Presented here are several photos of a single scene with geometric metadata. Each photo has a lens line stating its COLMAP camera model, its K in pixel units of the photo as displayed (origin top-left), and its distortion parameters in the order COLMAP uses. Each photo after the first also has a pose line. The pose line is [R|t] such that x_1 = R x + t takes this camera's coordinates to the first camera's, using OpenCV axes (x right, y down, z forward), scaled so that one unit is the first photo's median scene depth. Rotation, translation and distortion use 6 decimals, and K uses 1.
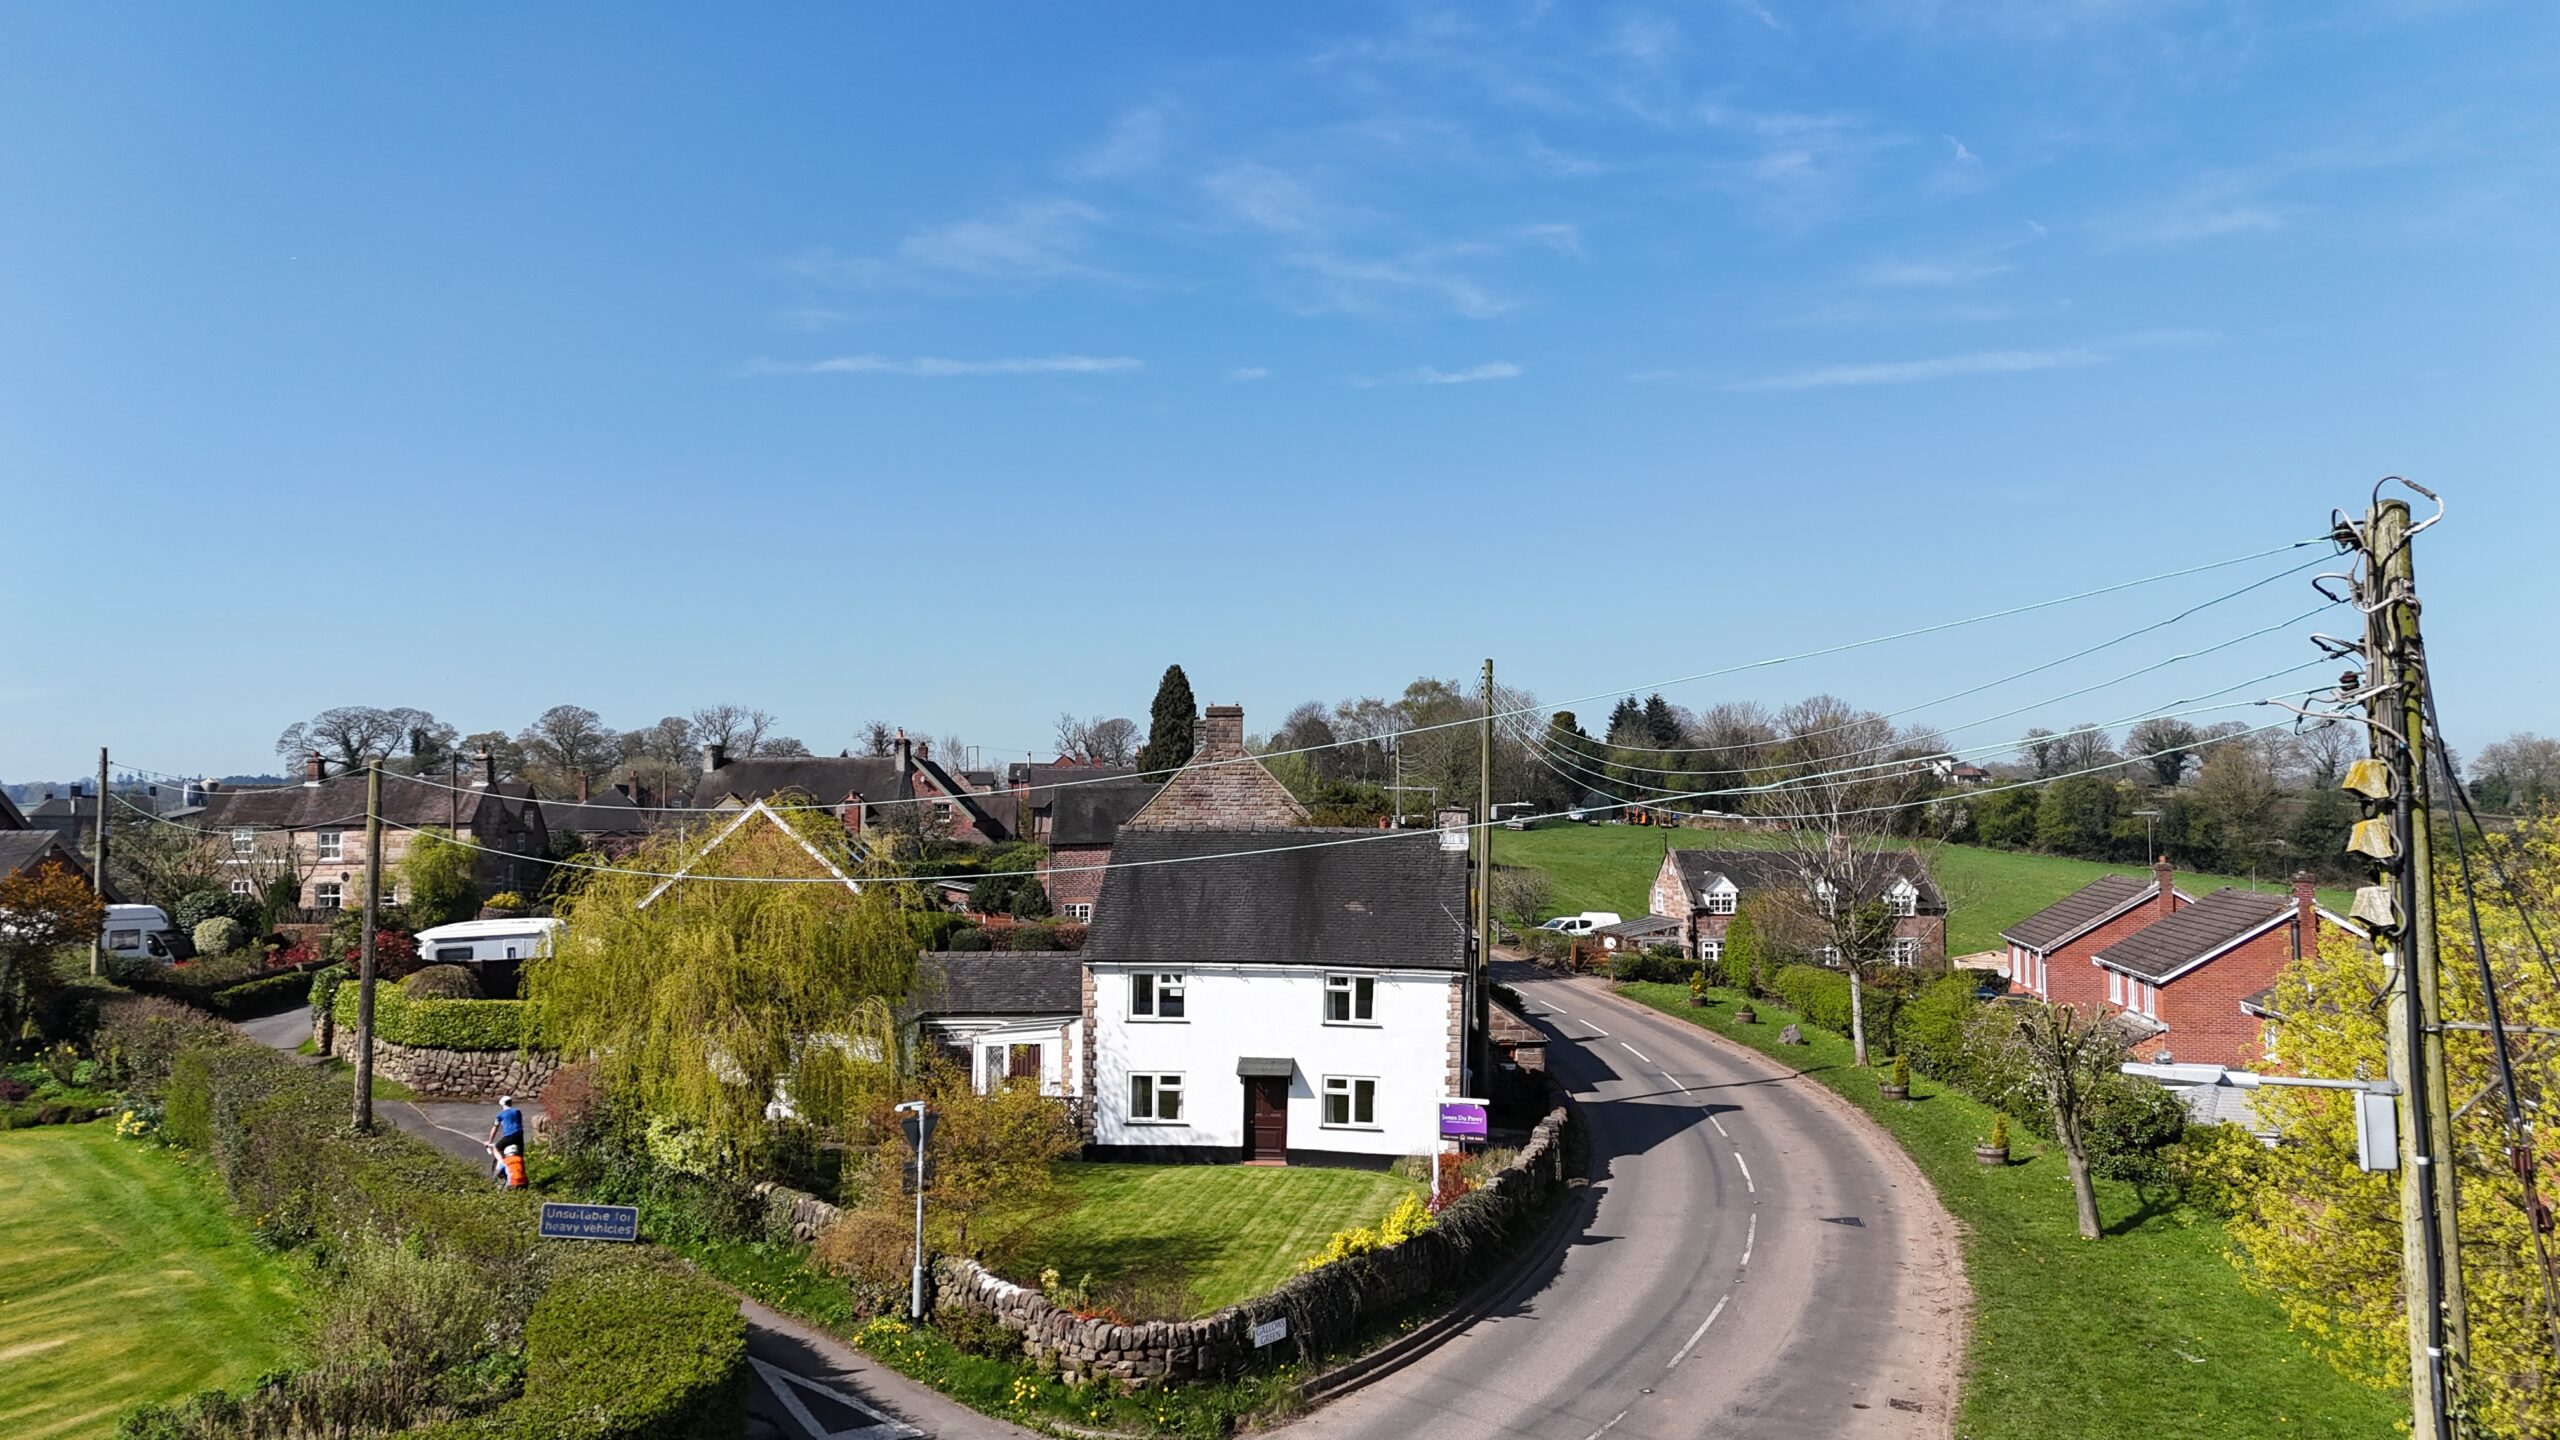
lens RADIAL K [[1855.8, 0, 1280.0], [0, 1855.8, 720.0], [0, 0, 1]] dist [0.102552, -0.105268]
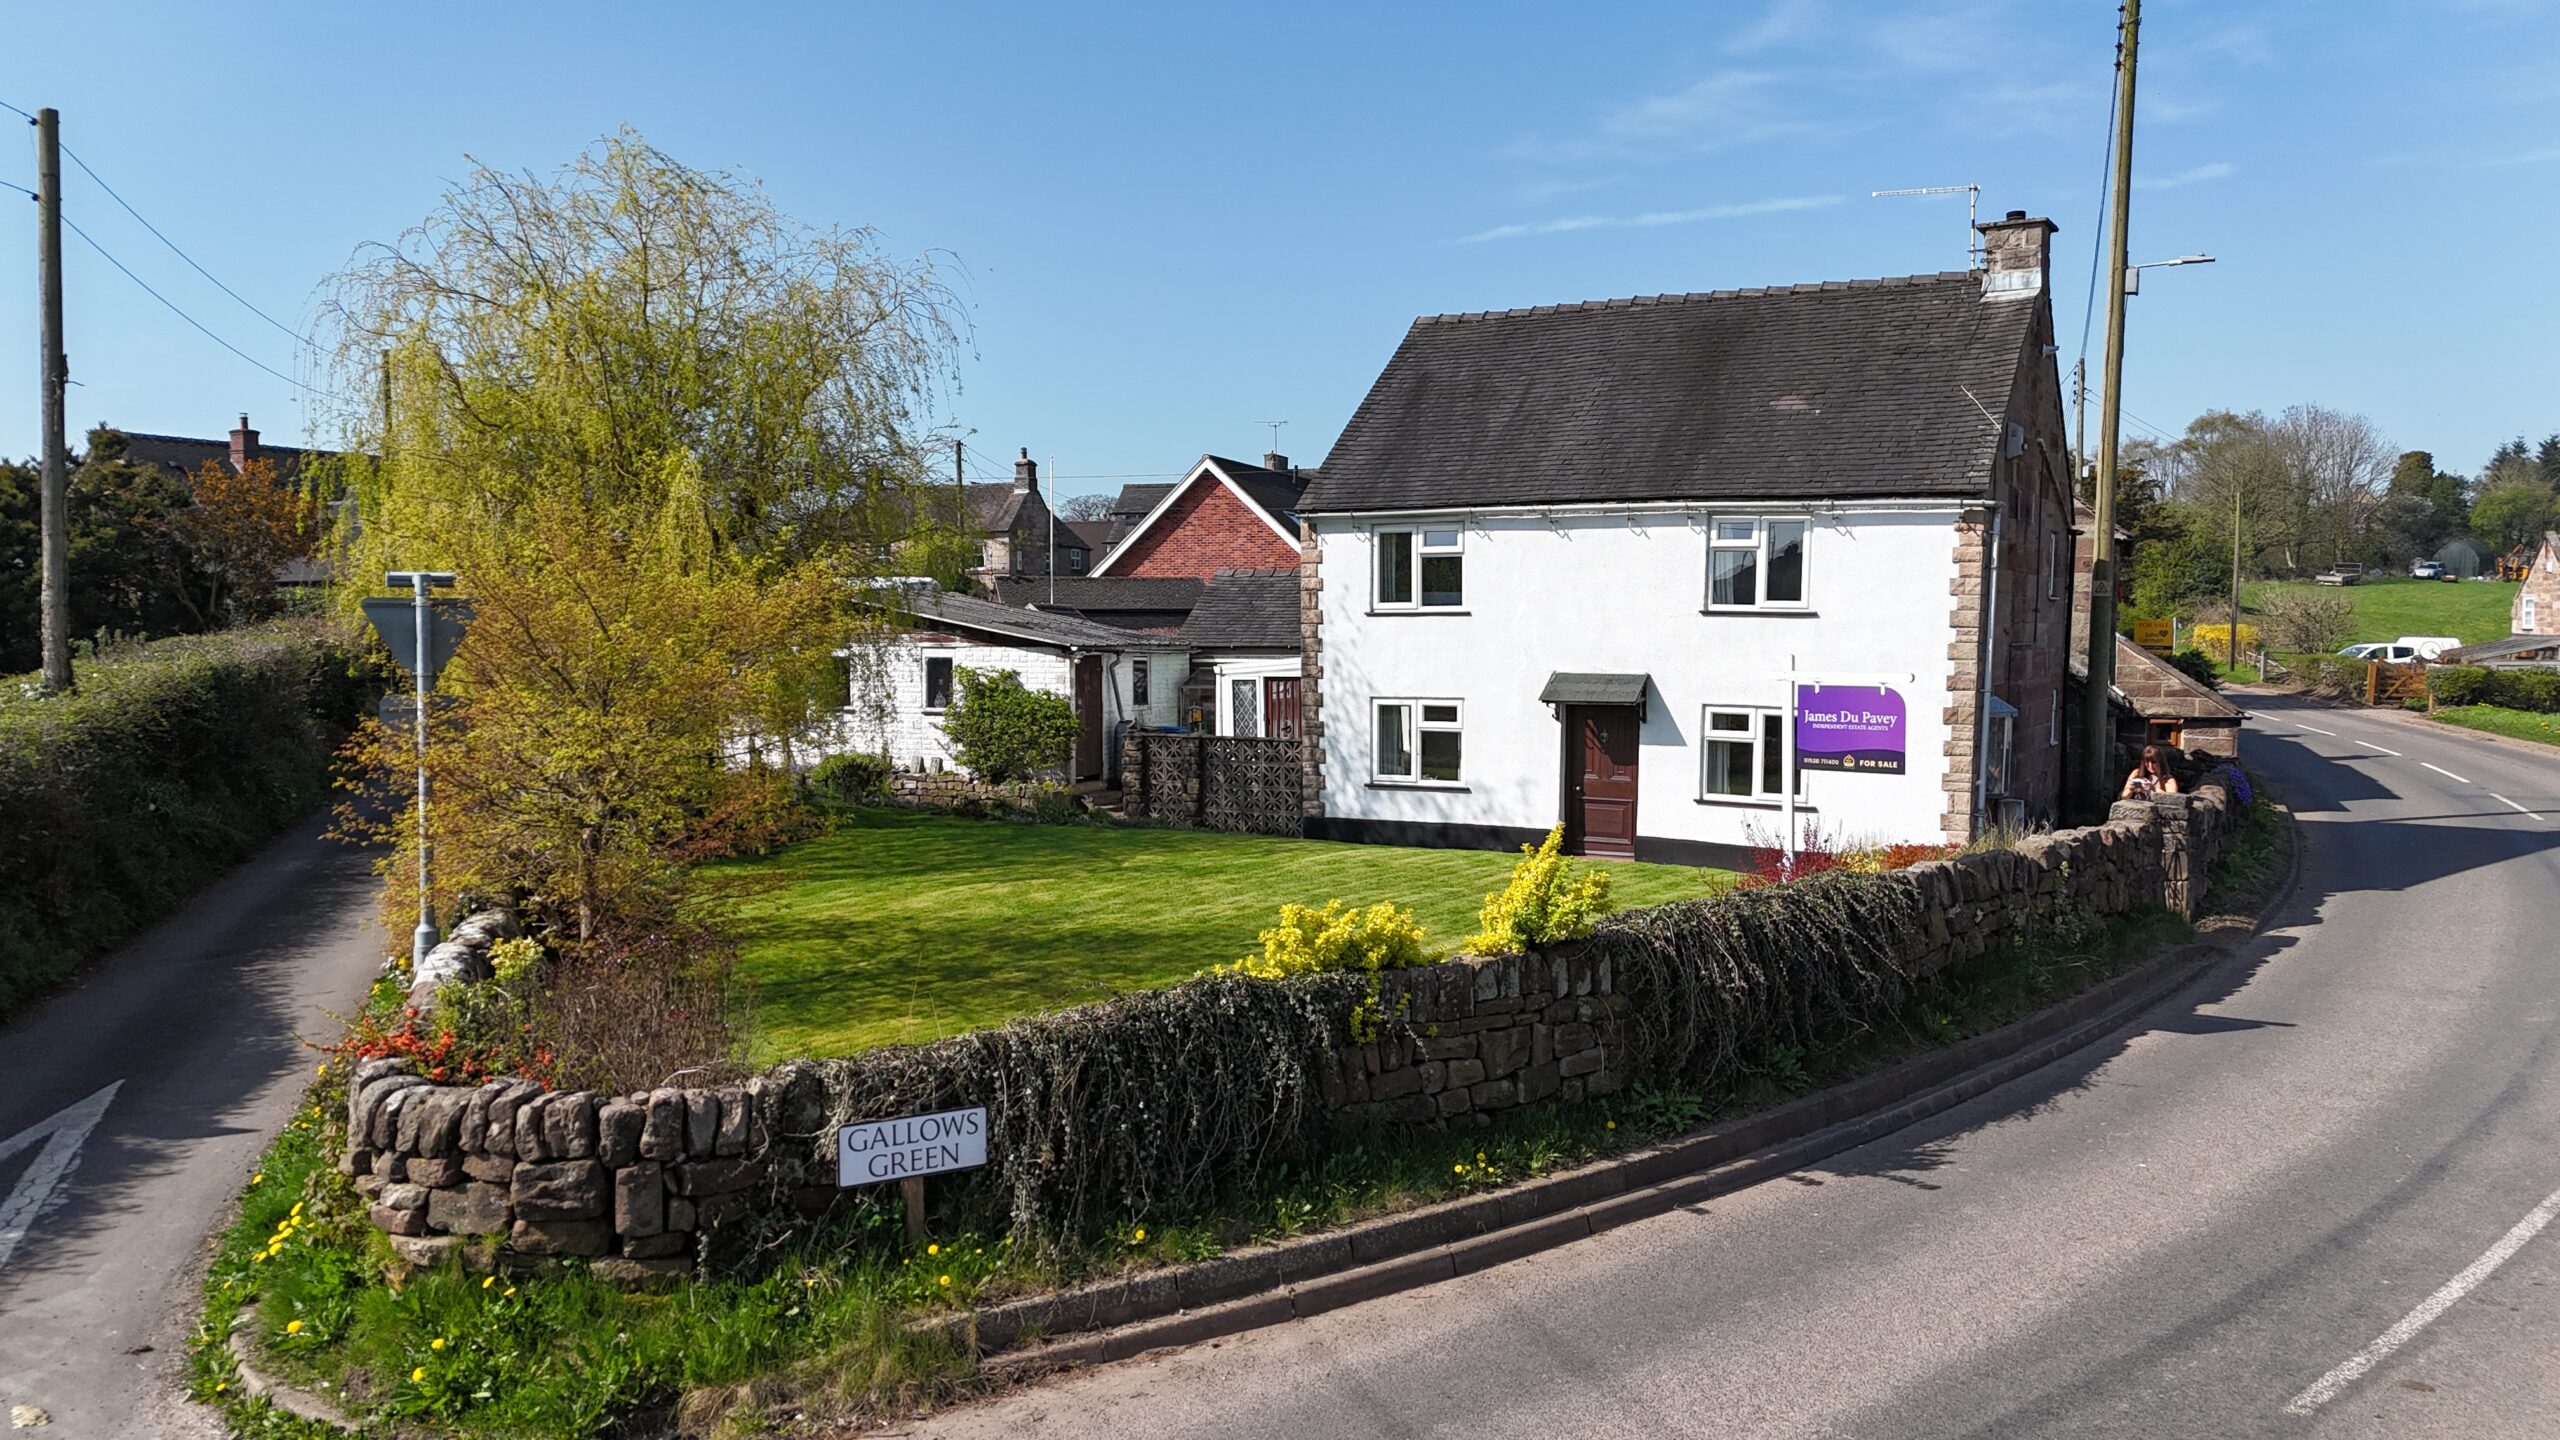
lens RADIAL K [[1855.8, 0, 1280.0], [0, 1855.8, 720.0], [0, 0, 1]] dist [0.102552, -0.105268]
pose [[0.924706, 0.018120, -0.380251, 0.114693], [0.021771, 0.994714, 0.100346, 0.137756], [0.380060, -0.101069, 0.919423, 0.456473]]
